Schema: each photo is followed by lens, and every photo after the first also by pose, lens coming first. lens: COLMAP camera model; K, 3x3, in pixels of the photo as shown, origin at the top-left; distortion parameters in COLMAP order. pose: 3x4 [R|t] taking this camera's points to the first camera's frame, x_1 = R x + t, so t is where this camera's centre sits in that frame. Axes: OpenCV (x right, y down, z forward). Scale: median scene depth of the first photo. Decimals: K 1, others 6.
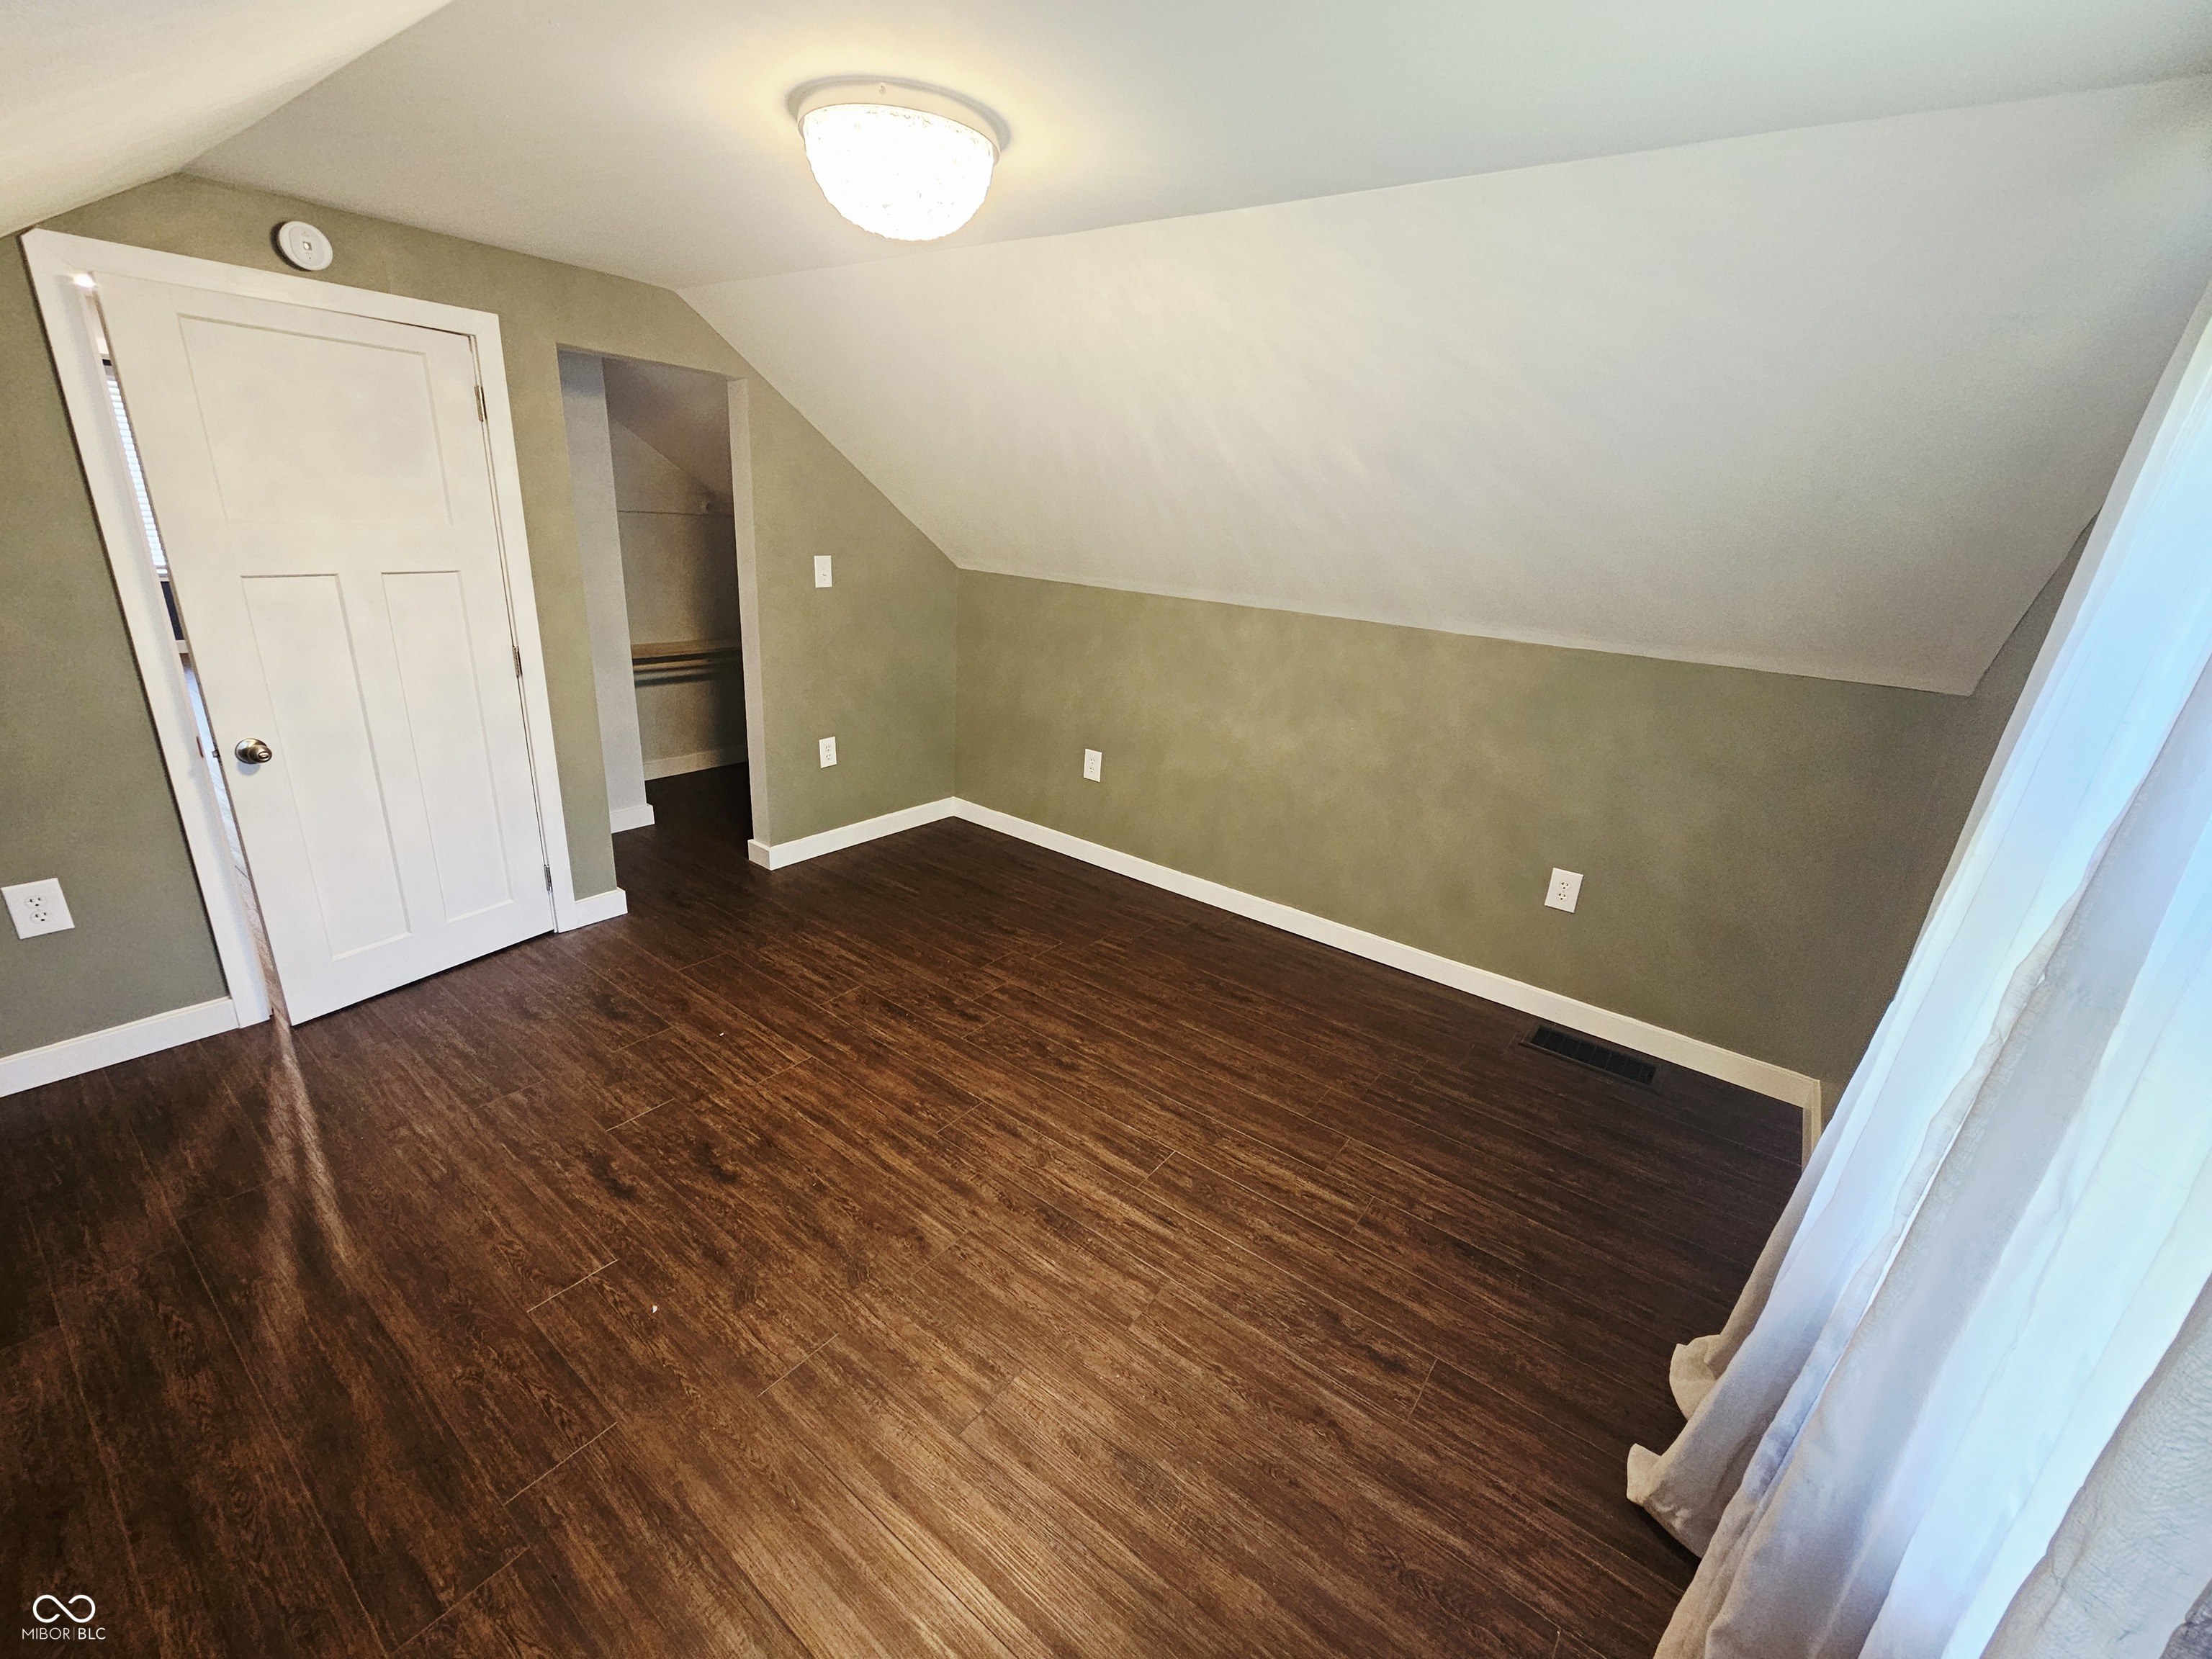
lens RADIAL K [[887.3, 0, 1103.1], [0, 887.3, 820.6], [0, 0, 1]] dist [-0.001923, 0.000826]
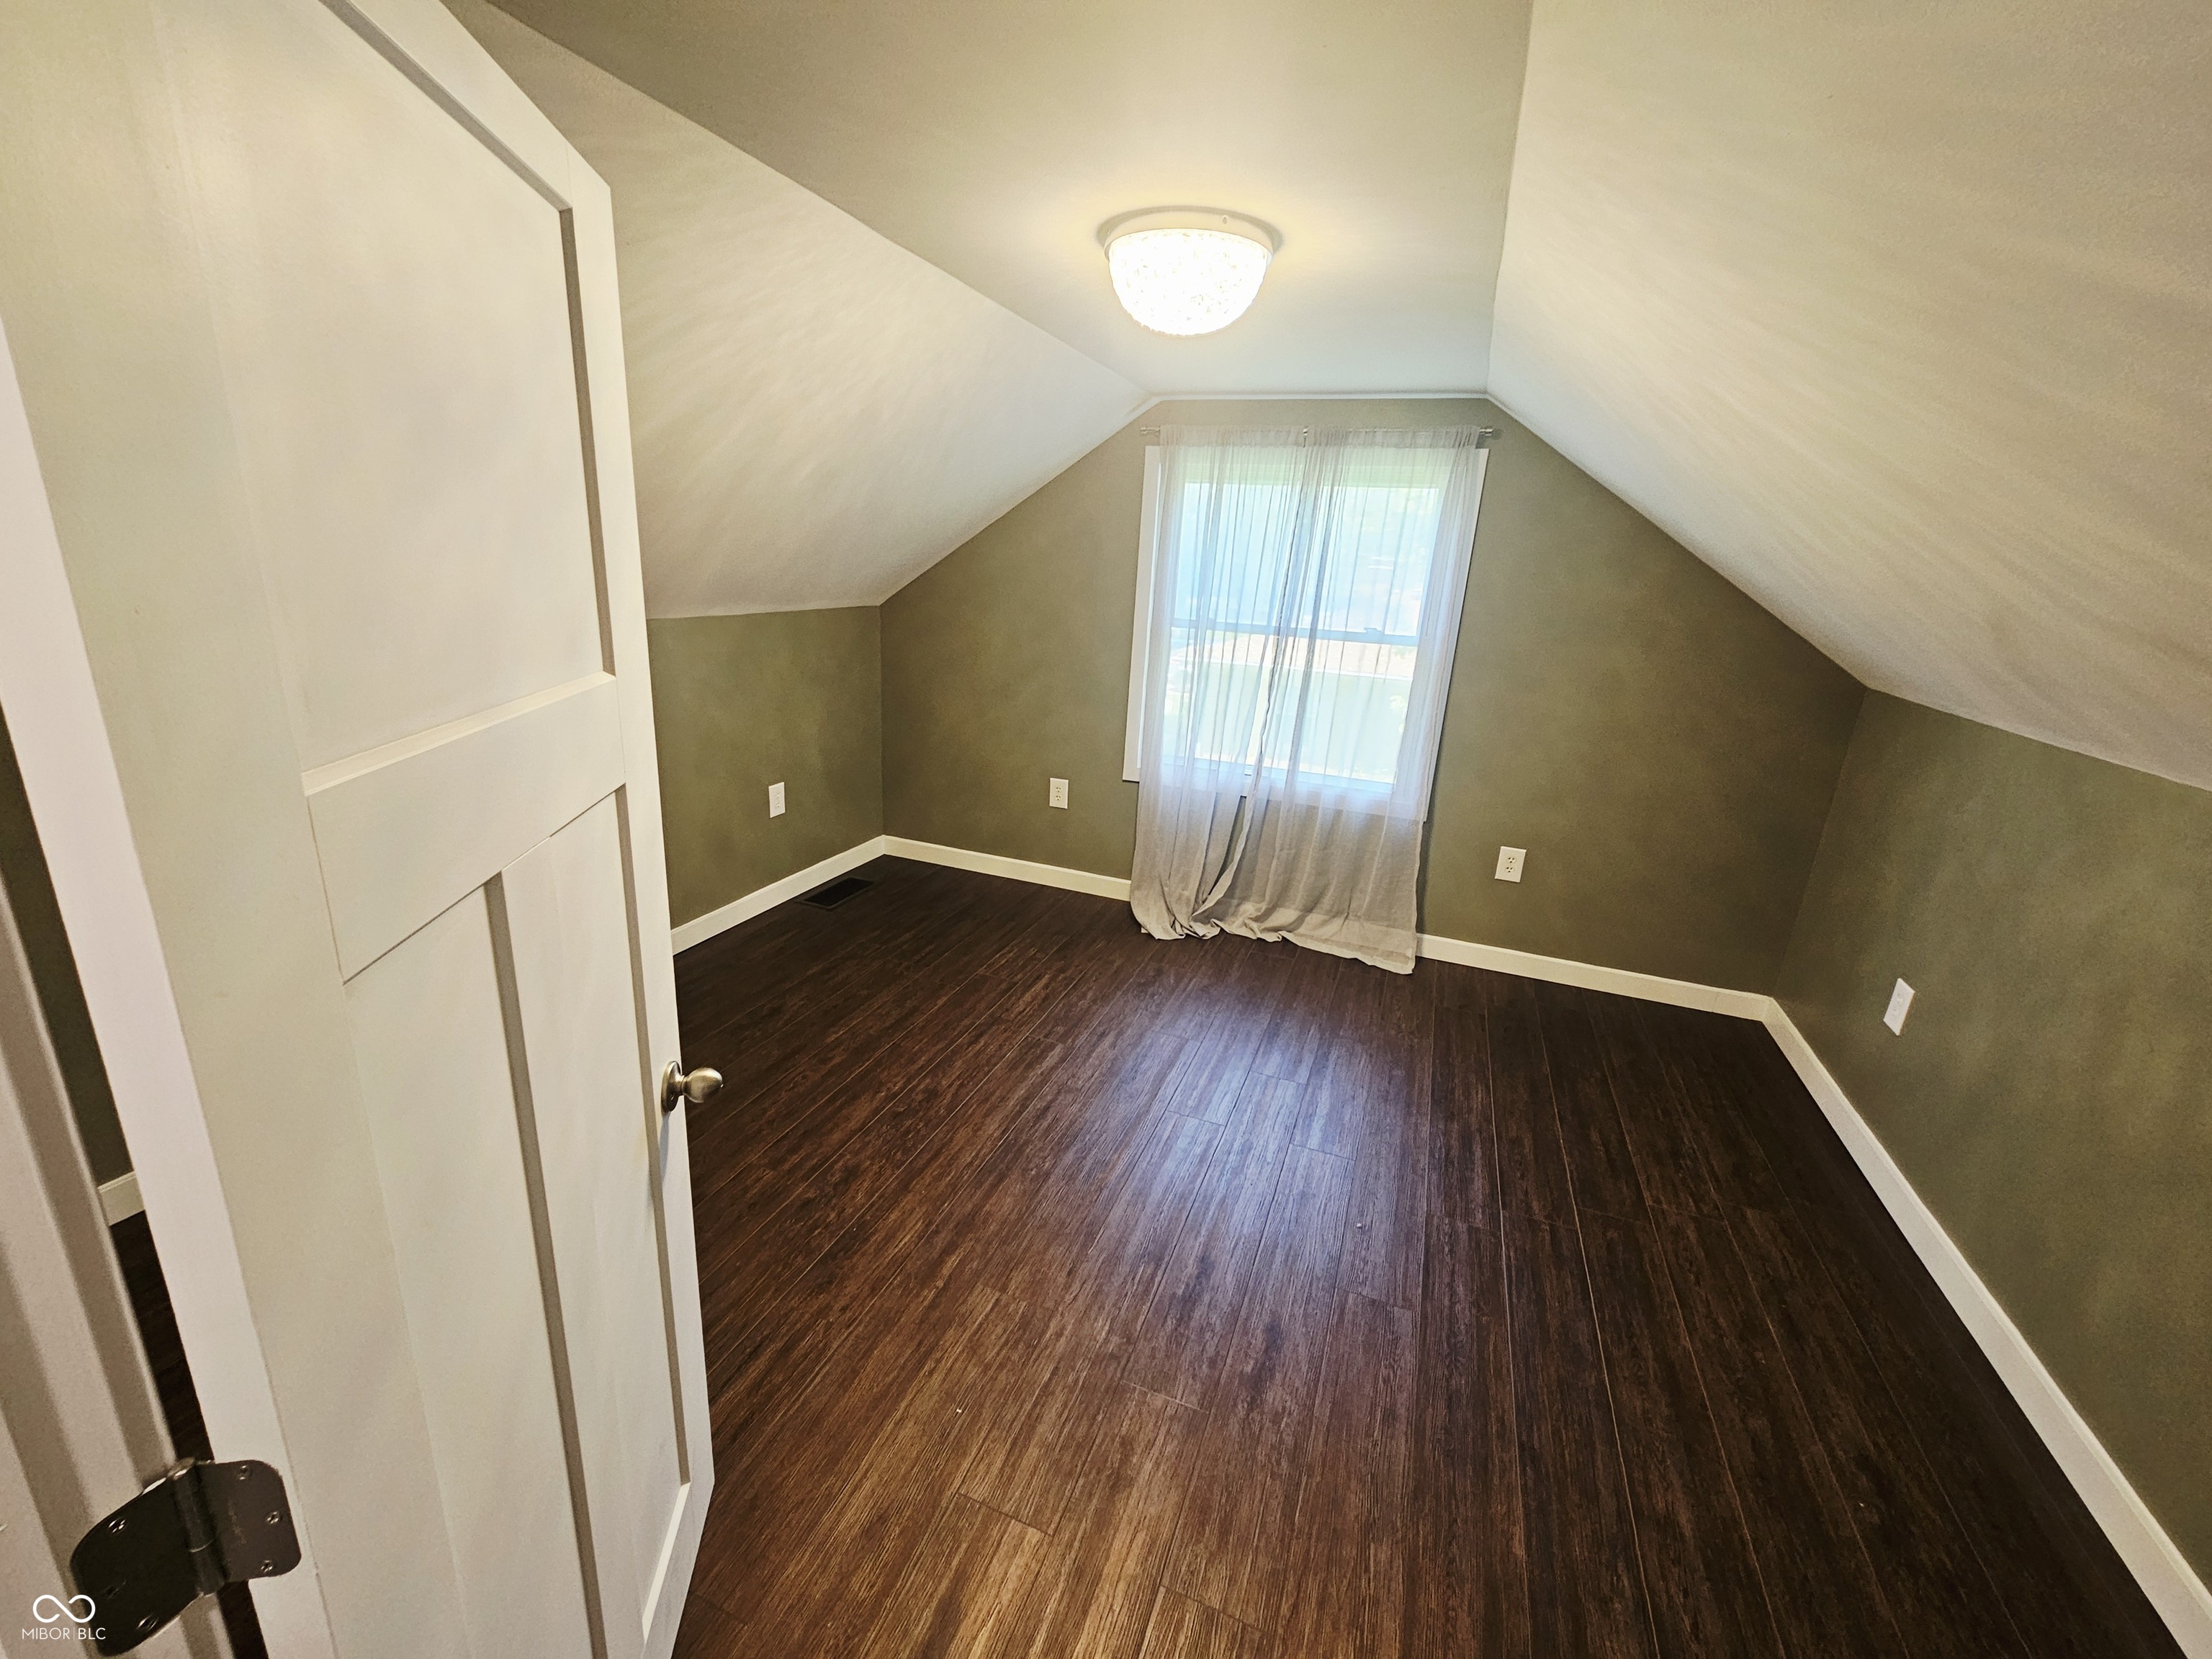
lens RADIAL K [[887.3, 0, 1103.1], [0, 887.3, 820.6], [0, 0, 1]] dist [-0.001923, 0.000826]
pose [[-0.258461, -0.351450, 0.899823, -0.942479], [0.244023, 0.877511, 0.412827, -0.378067], [-0.934693, 0.326277, -0.141040, 0.939609]]
